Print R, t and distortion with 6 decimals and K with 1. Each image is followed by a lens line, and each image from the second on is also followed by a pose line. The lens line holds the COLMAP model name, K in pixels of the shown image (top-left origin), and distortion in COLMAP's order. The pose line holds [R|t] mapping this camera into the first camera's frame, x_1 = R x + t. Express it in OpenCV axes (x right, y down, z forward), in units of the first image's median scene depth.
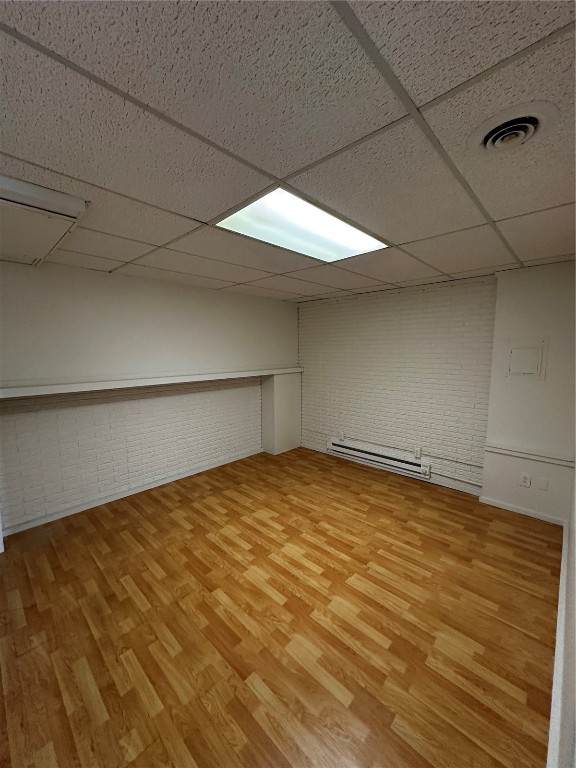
lens RADIAL K [[305.3, 0, 289.0], [0, 305.3, 383.9], [0, 0, 1]] dist [-0.009032, 0.001416]
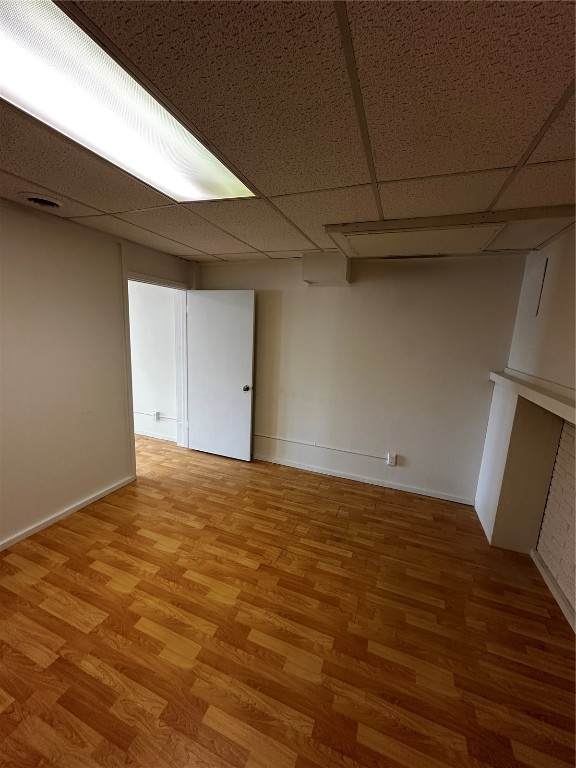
lens RADIAL K [[305.3, 0, 289.1], [0, 305.3, 386.8], [0, 0, 1]] dist [-0.009032, 0.001416]
pose [[-0.924329, 0.030584, -0.380370, 0.032484], [-0.086806, 0.953798, 0.287636, -0.203425], [0.371593, 0.298888, -0.878968, 1.775382]]
